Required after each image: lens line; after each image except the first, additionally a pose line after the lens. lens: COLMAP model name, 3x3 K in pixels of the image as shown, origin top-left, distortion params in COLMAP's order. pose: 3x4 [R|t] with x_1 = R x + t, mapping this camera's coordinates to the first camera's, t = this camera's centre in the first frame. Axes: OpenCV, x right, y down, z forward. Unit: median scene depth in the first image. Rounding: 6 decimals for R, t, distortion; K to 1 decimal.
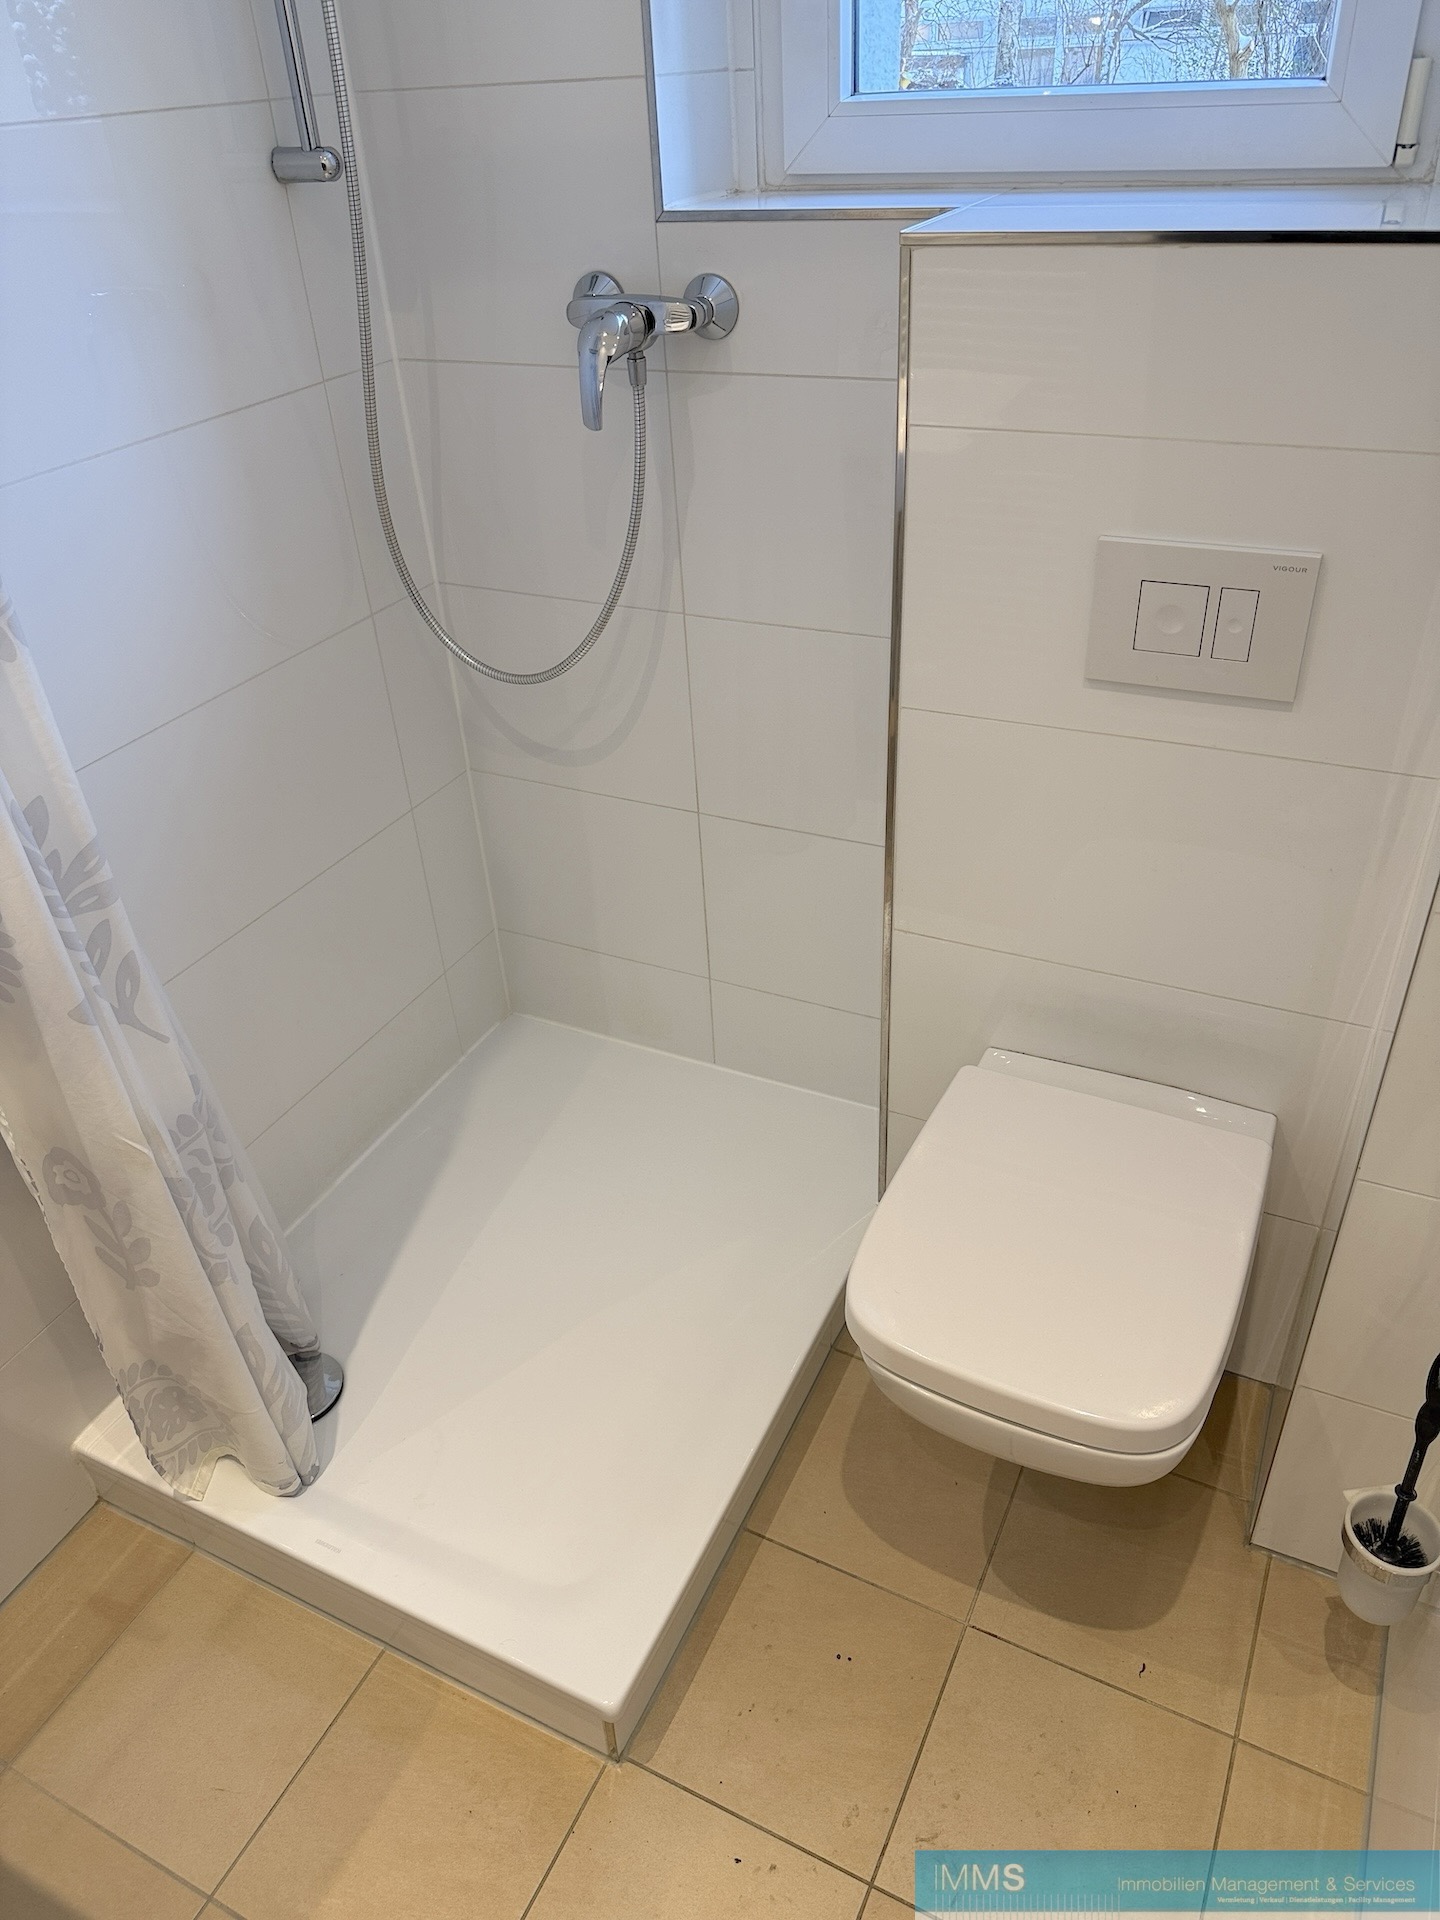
lens RADIAL K [[1362.9, 0, 715.4], [0, 1362.9, 973.4], [0, 0, 1]] dist [0.085295, -0.112536]
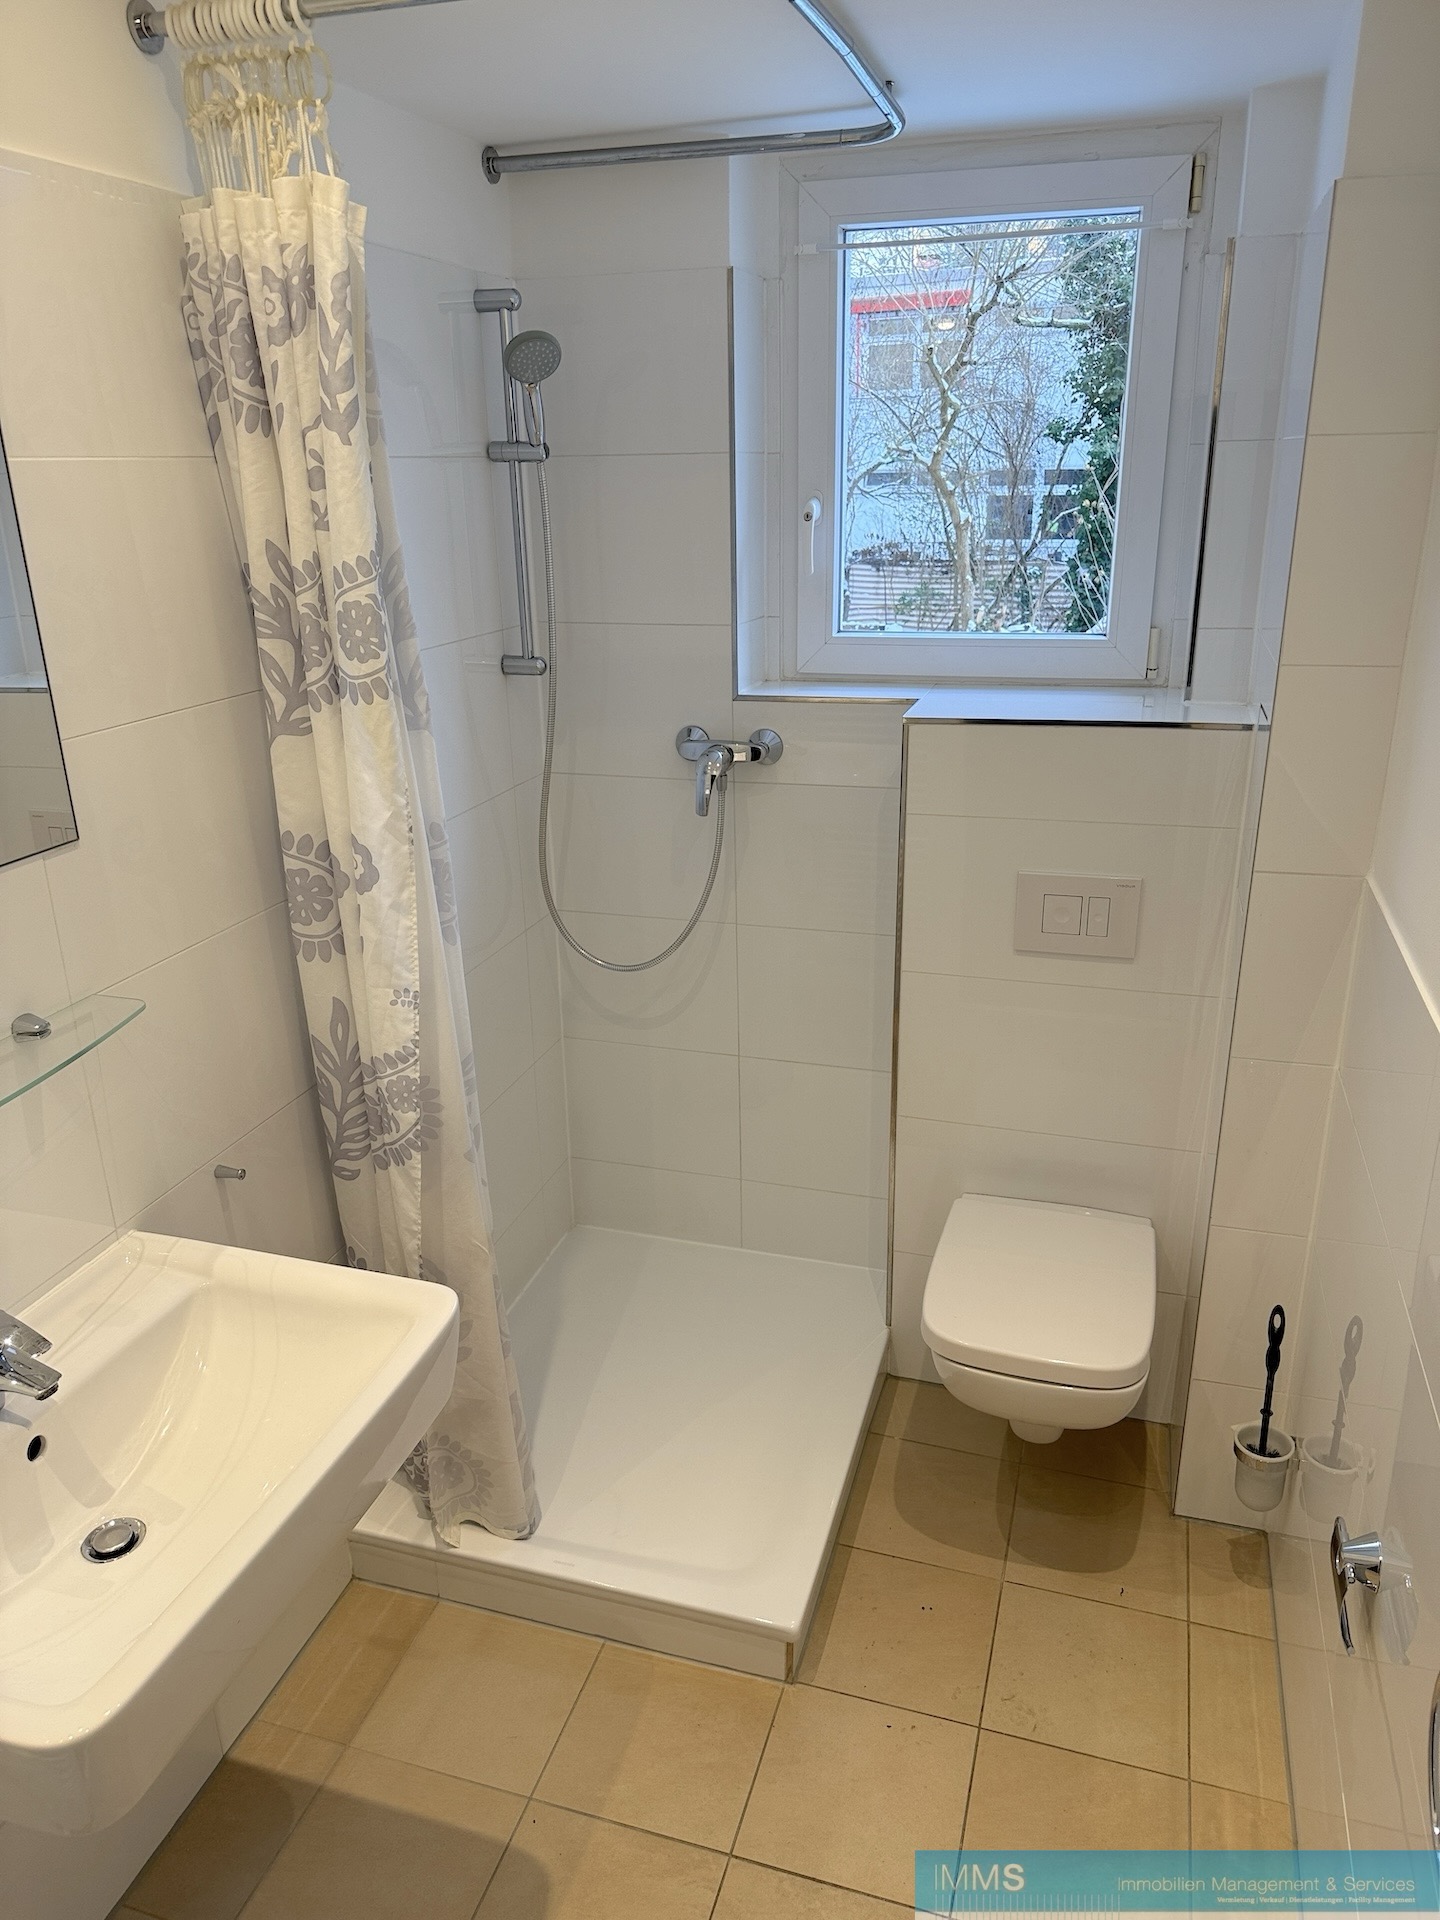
lens RADIAL K [[1362.9, 0, 715.4], [0, 1362.9, 973.4], [0, 0, 1]] dist [0.085295, -0.112536]
pose [[0.986894, -0.025808, 0.159292, -0.337661], [0.063837, 0.969042, -0.238502, 0.178701], [-0.148205, 0.245545, 0.957989, -0.518542]]
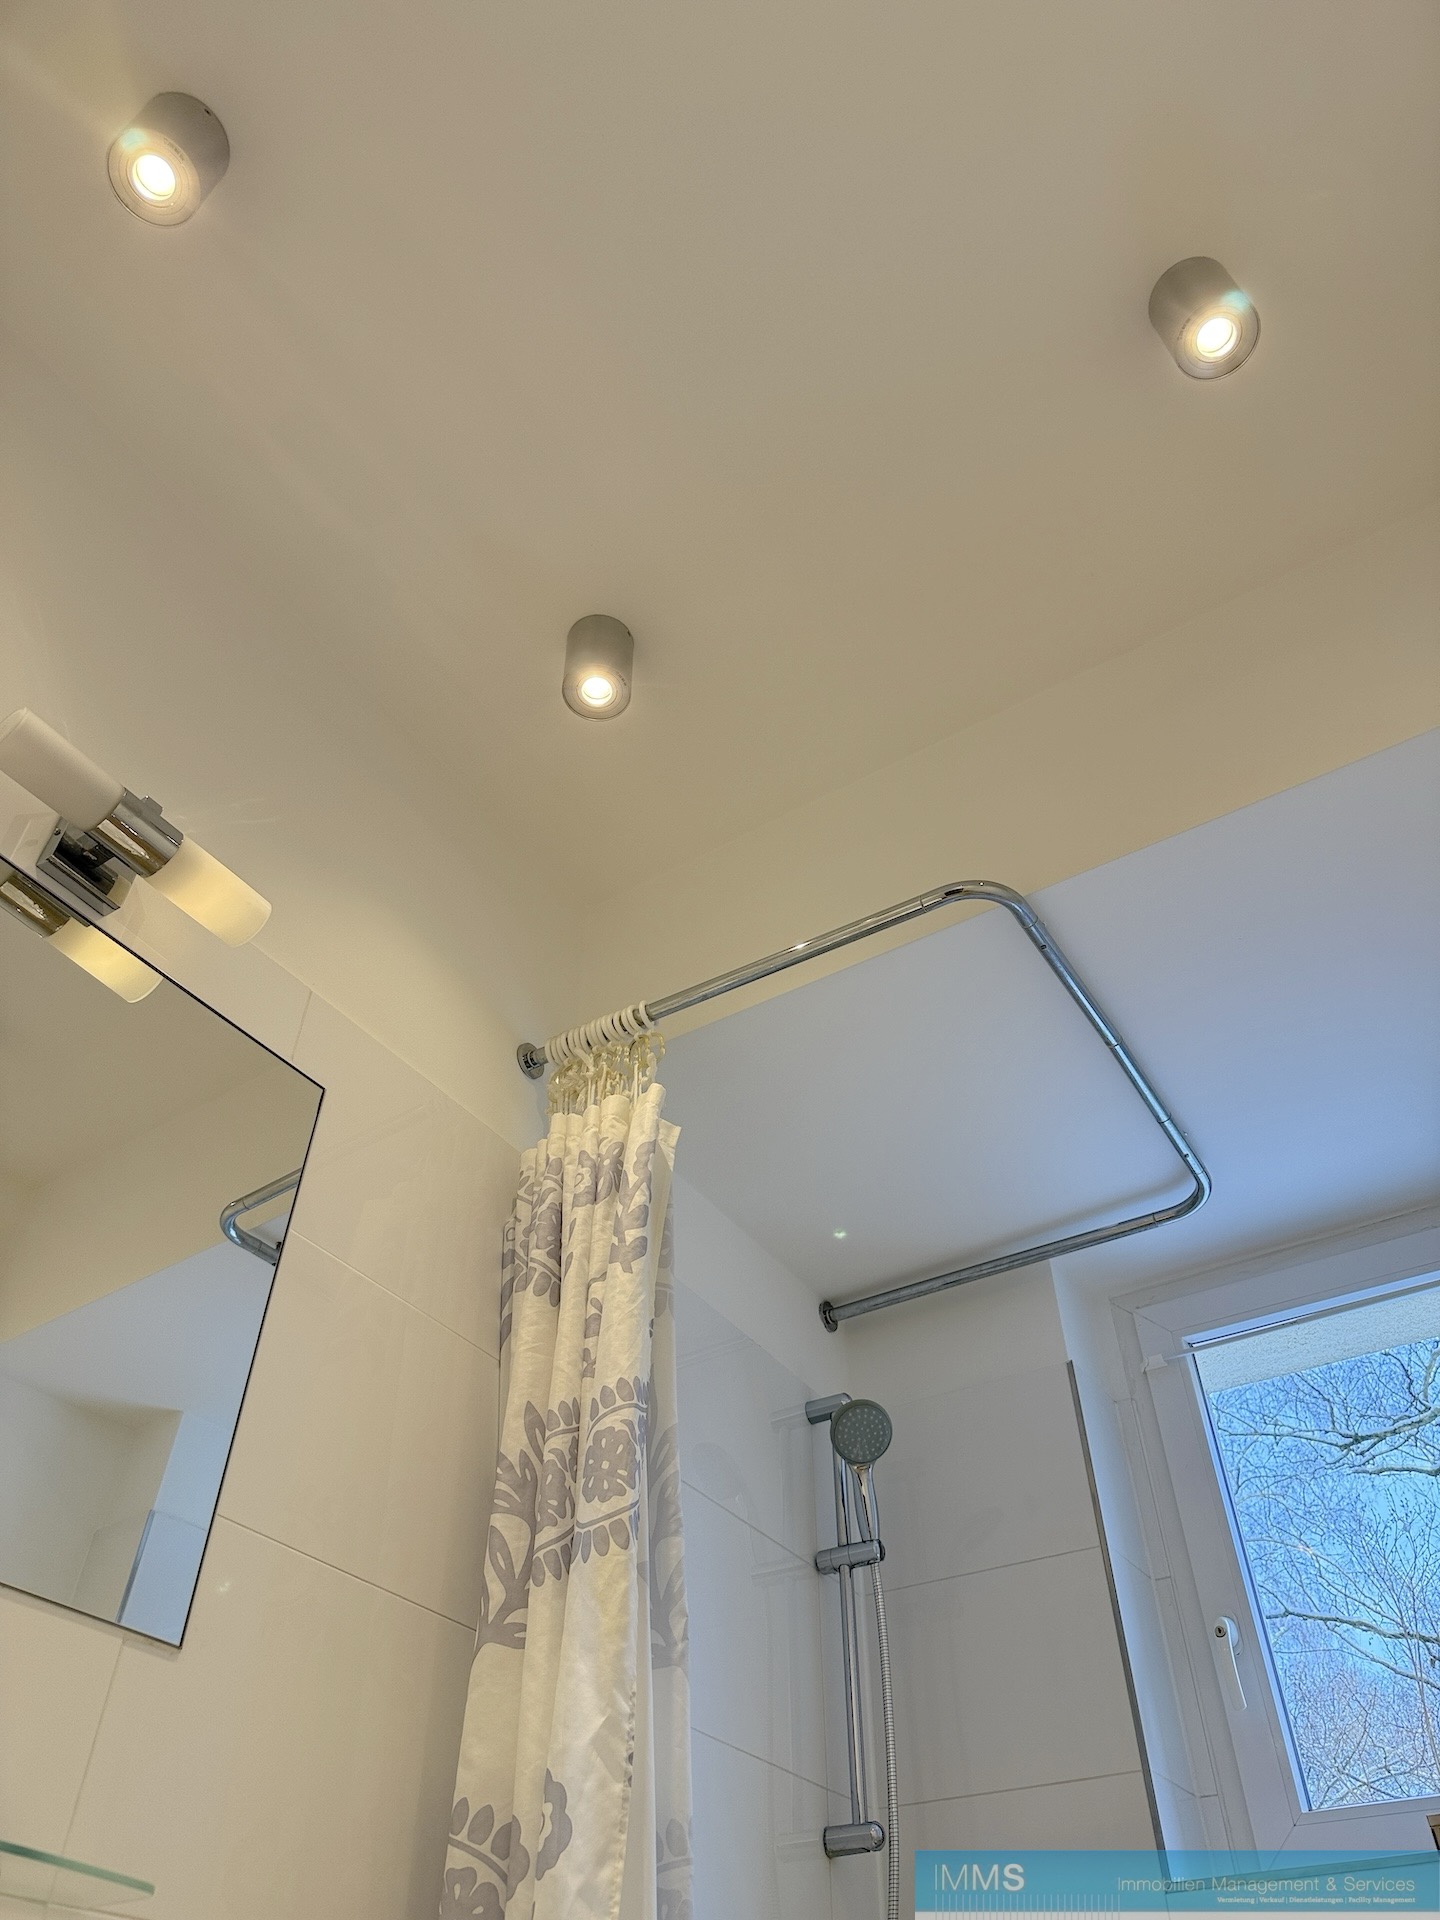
lens RADIAL K [[1362.9, 0, 715.4], [0, 1362.9, 973.4], [0, 0, 1]] dist [0.085295, -0.112536]
pose [[0.993125, -0.027710, -0.113731, -0.255297], [-0.105260, 0.213680, -0.971216, 0.427782], [0.051215, 0.976511, 0.209295, 0.012354]]
